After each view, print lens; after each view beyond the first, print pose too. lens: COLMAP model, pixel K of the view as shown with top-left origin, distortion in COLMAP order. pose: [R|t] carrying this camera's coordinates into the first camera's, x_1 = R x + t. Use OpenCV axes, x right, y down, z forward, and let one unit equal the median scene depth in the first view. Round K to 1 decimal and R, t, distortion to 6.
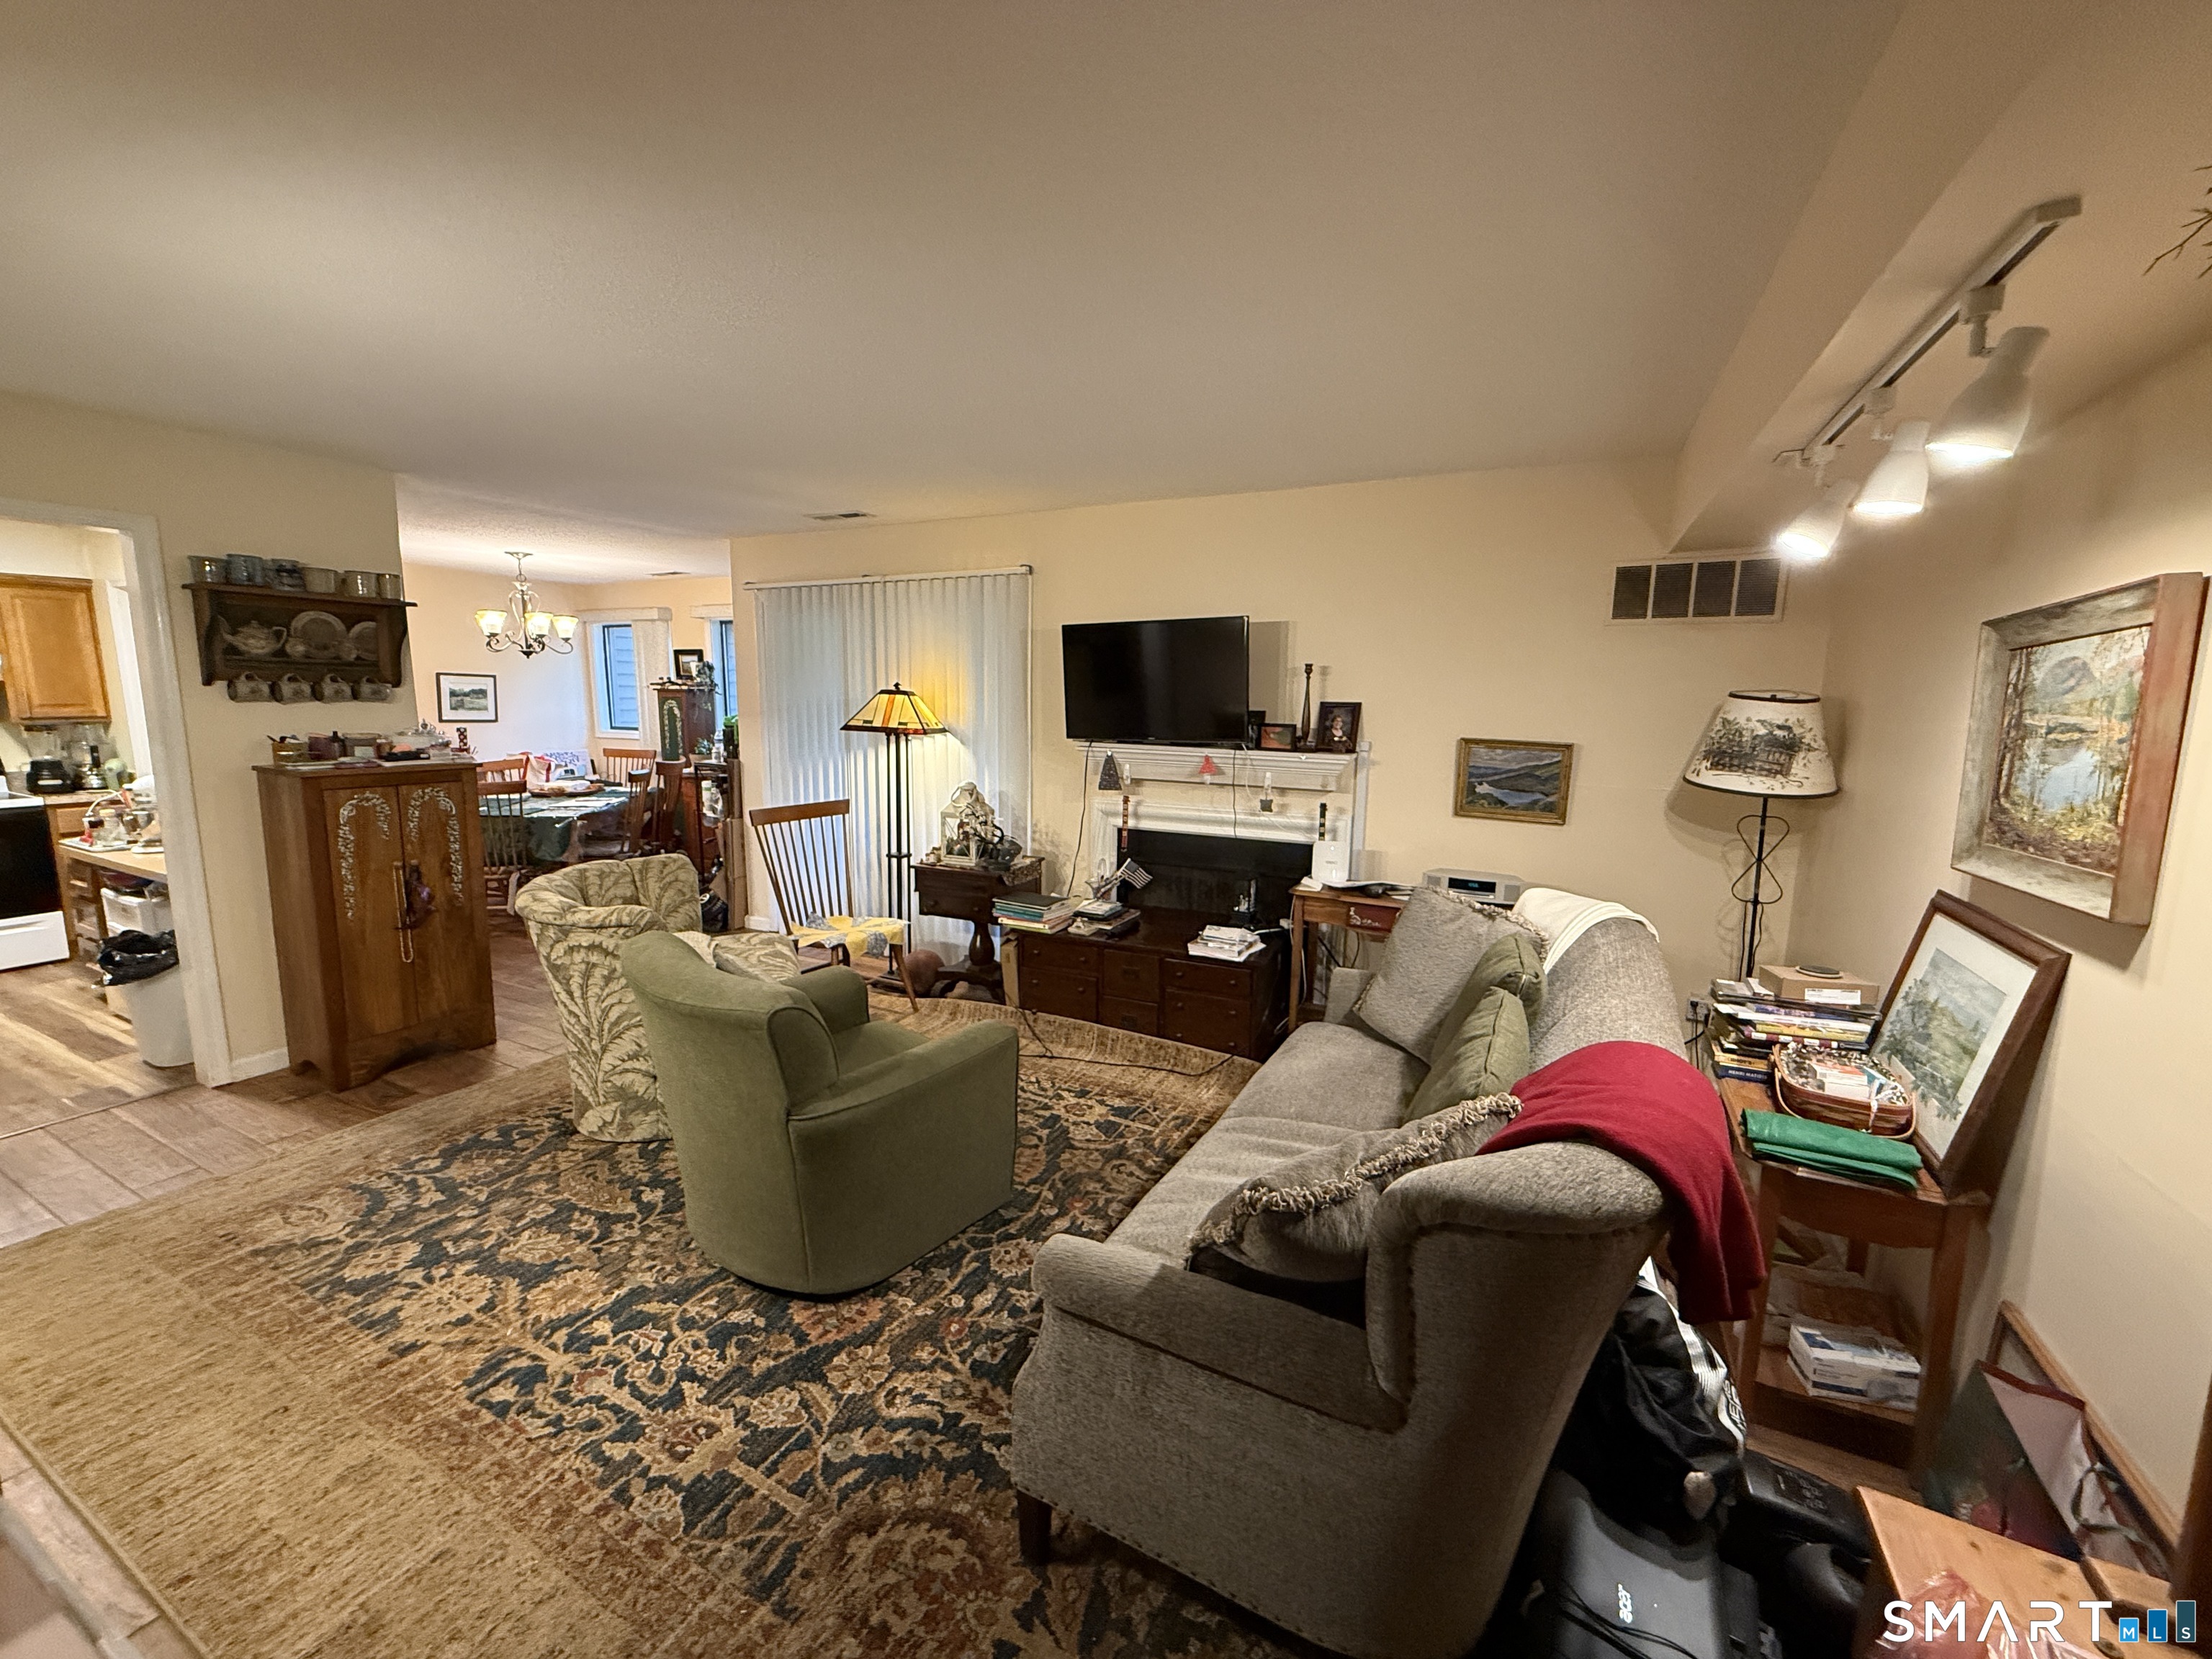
lens RADIAL K [[880.3, 0, 1098.4], [0, 880.3, 828.2], [0, 0, 1]] dist [-0.000005, 0.000171]
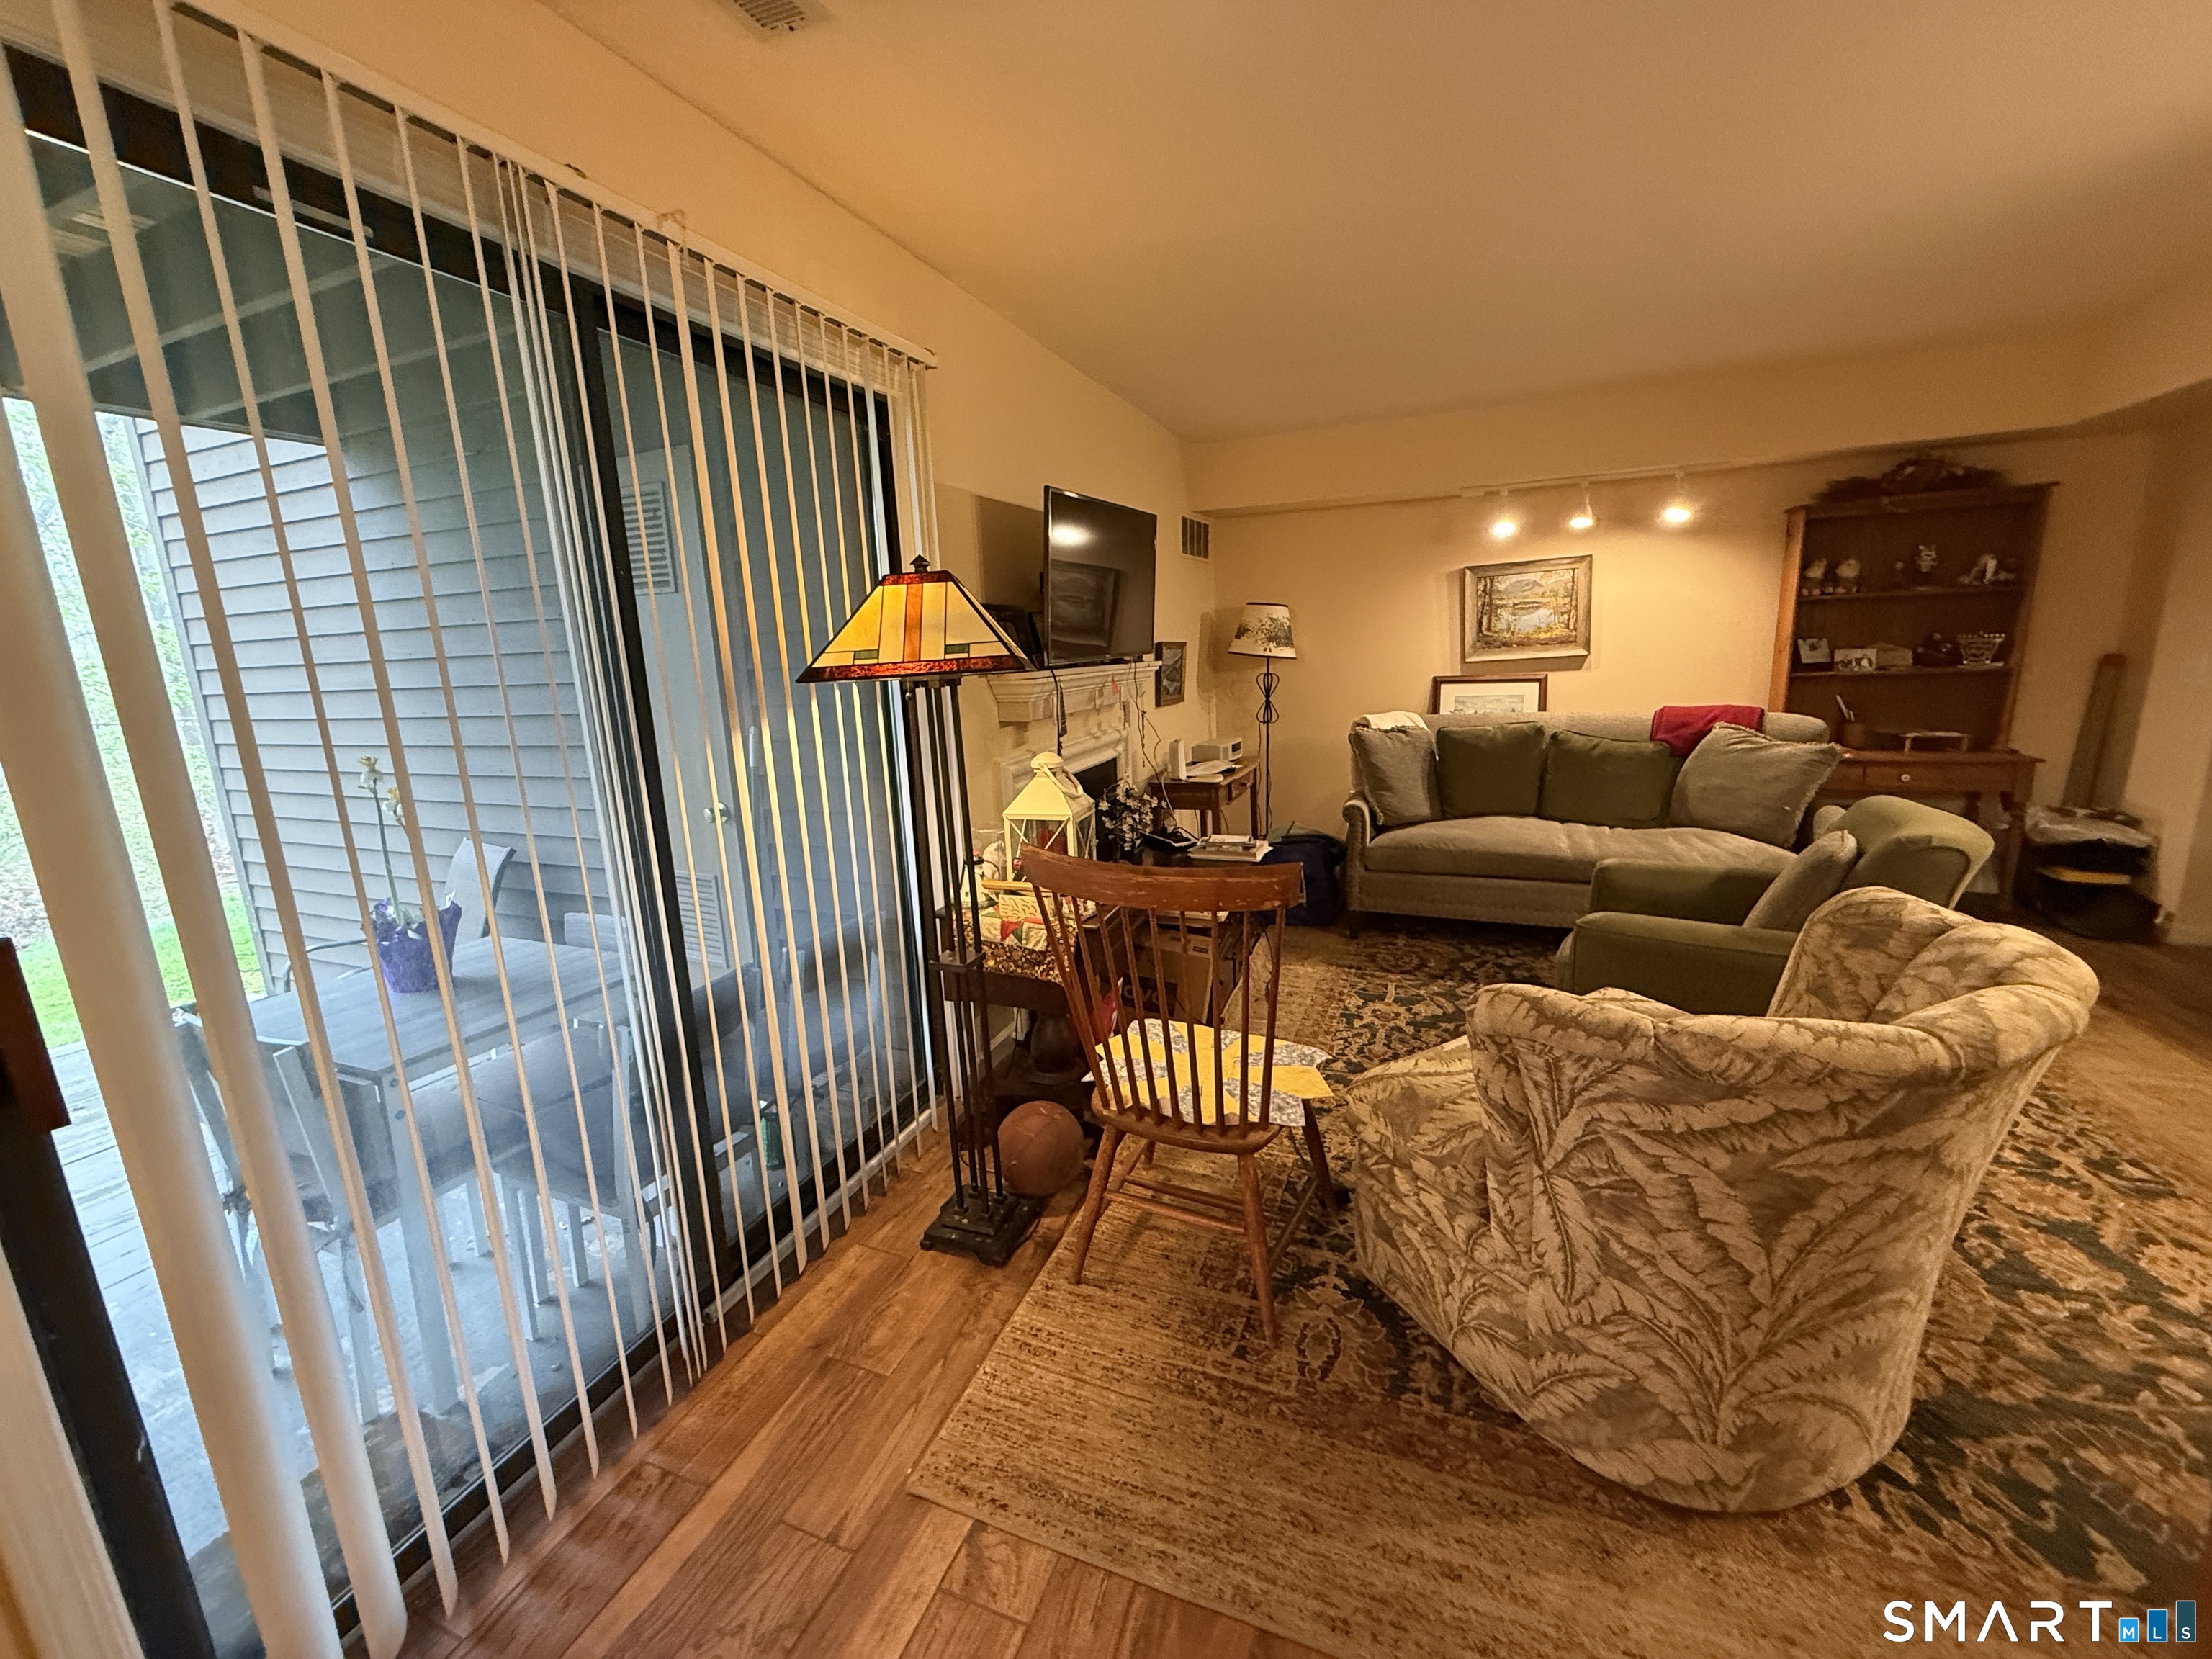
lens RADIAL K [[880.3, 0, 1106.4], [0, 880.3, 826.5], [0, 0, 1]] dist [-0.000005, 0.000171]
pose [[-0.097850, -0.211058, 0.972564, -0.808729], [0.192226, 0.954842, 0.226552, -0.147276], [-0.976460, 0.209120, -0.052860, 1.174479]]
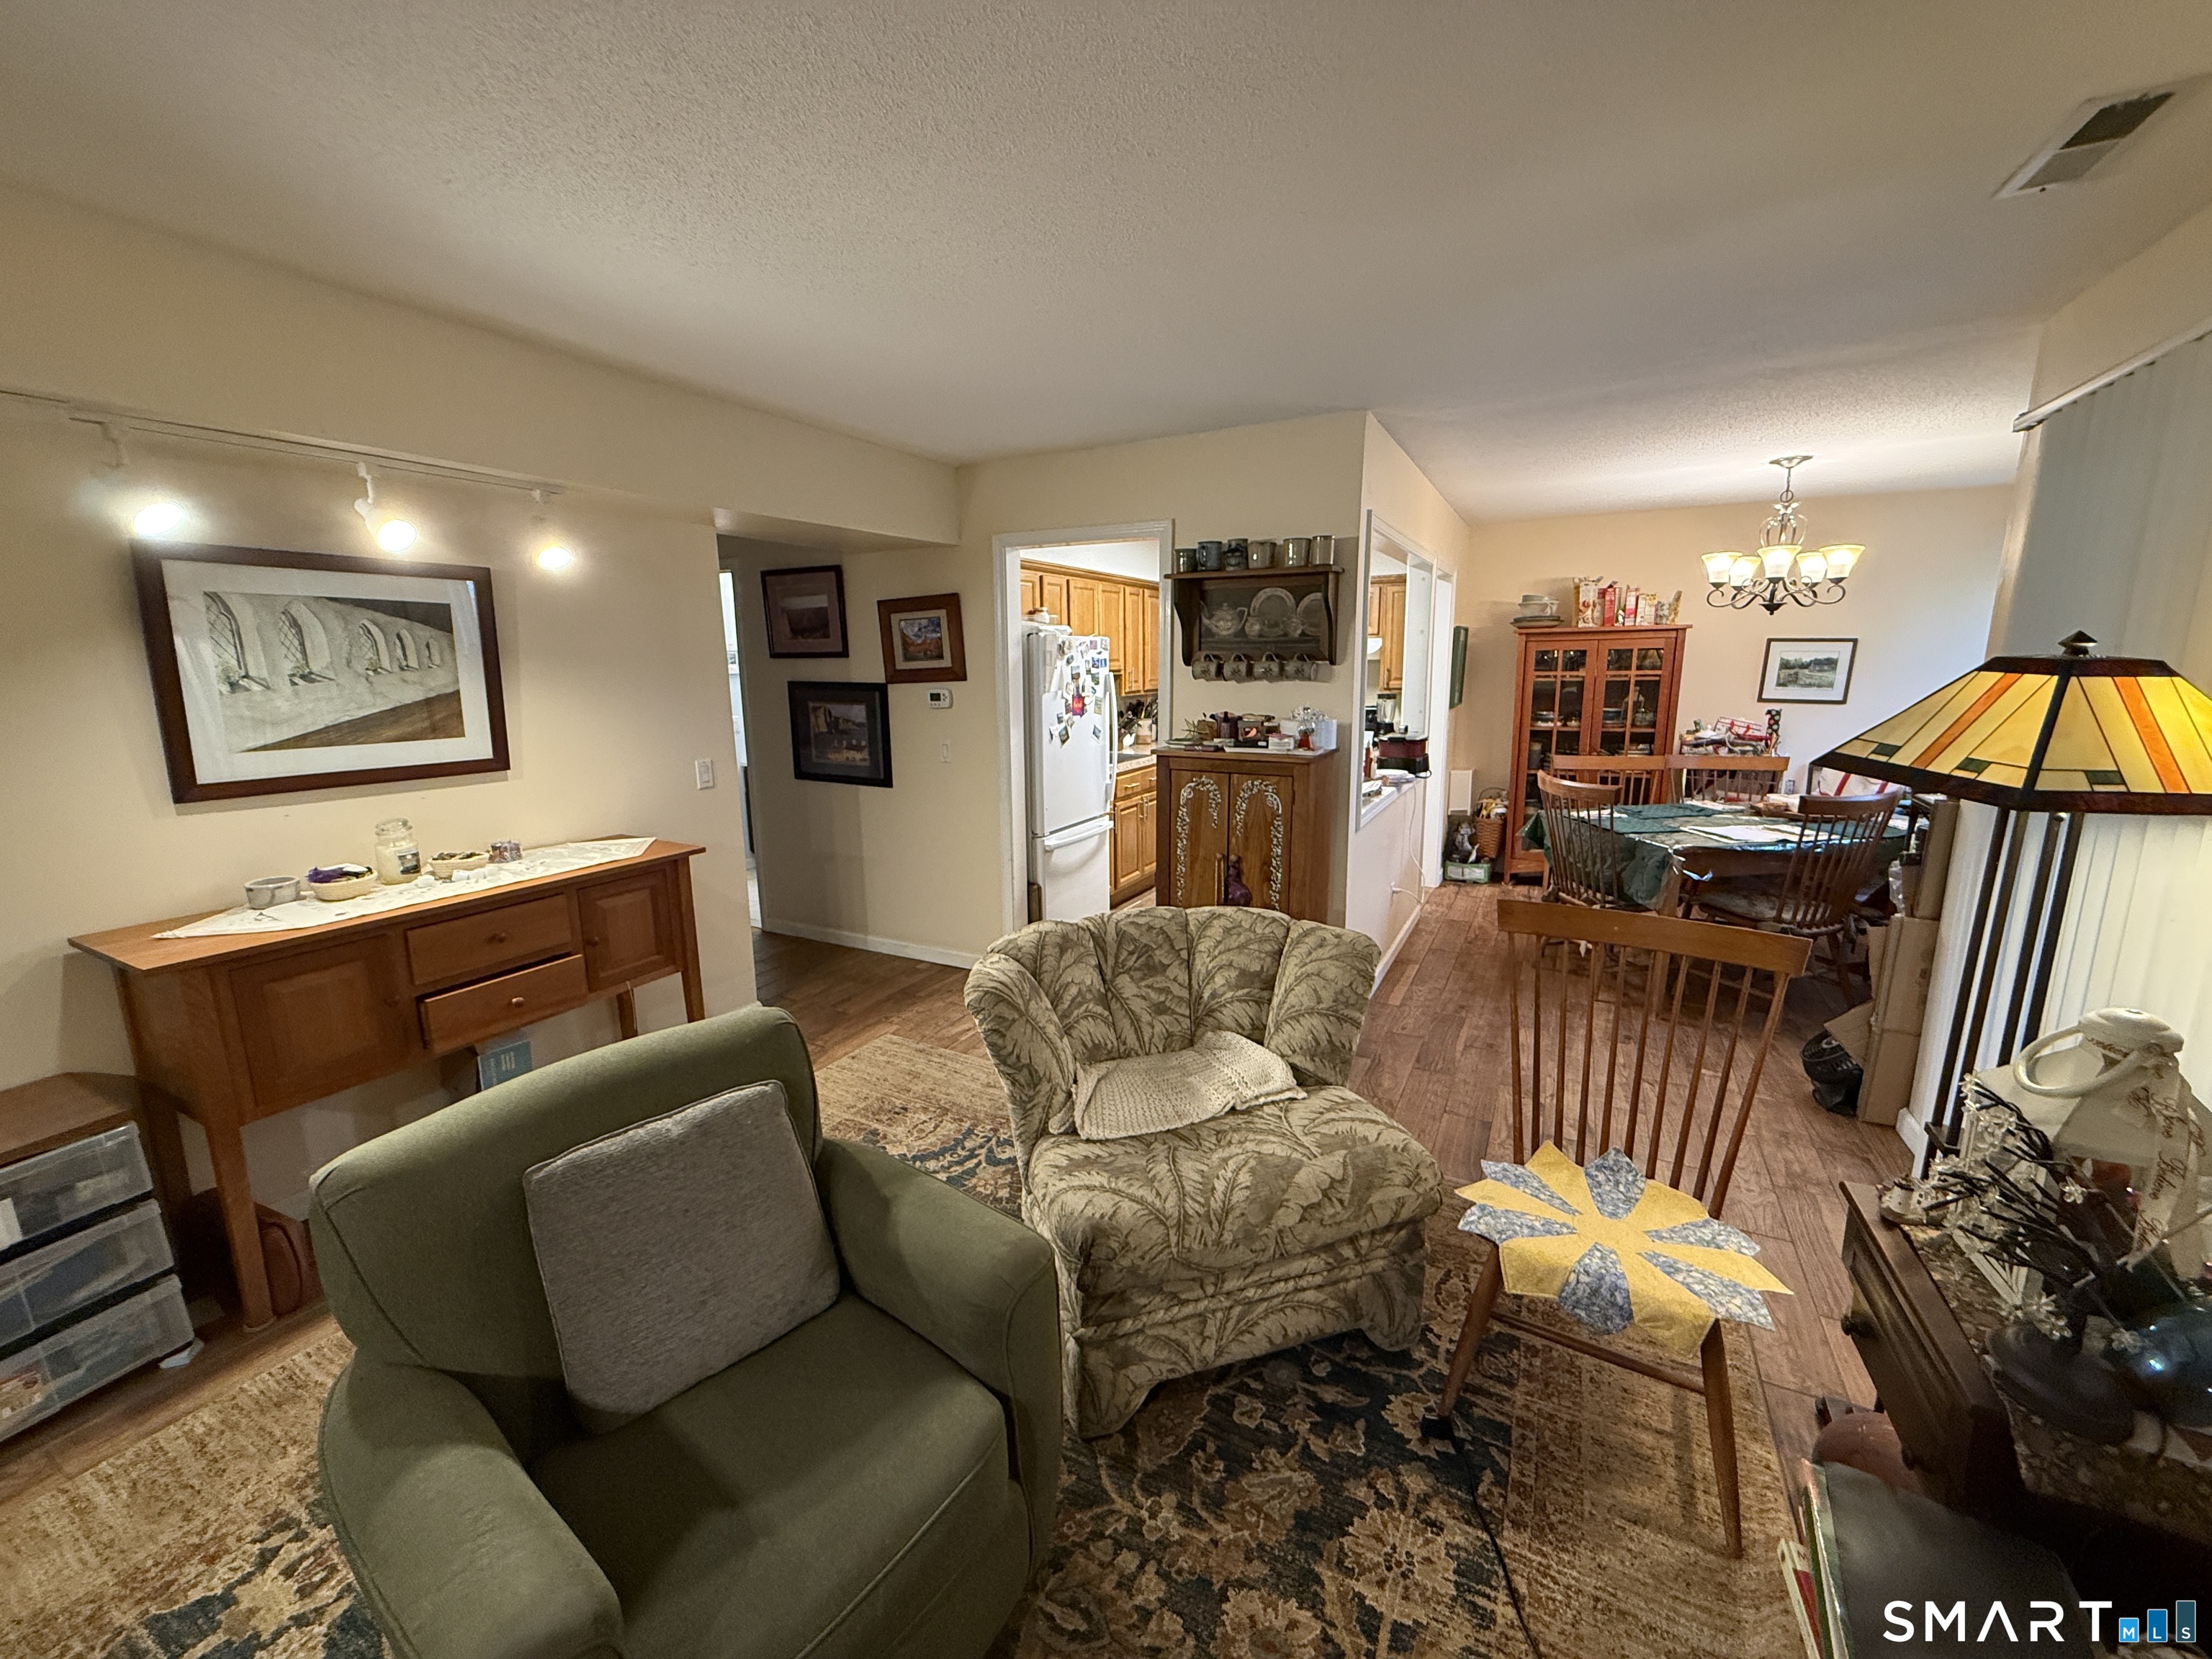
lens RADIAL K [[880.3, 0, 1101.2], [0, 880.3, 826.5], [0, 0, 1]] dist [-0.000005, 0.000171]
pose [[-0.016192, 0.175580, -0.984332, 0.116866], [-0.140865, 0.974242, 0.176098, -0.129073], [0.989896, 0.141509, 0.008959, 0.812121]]
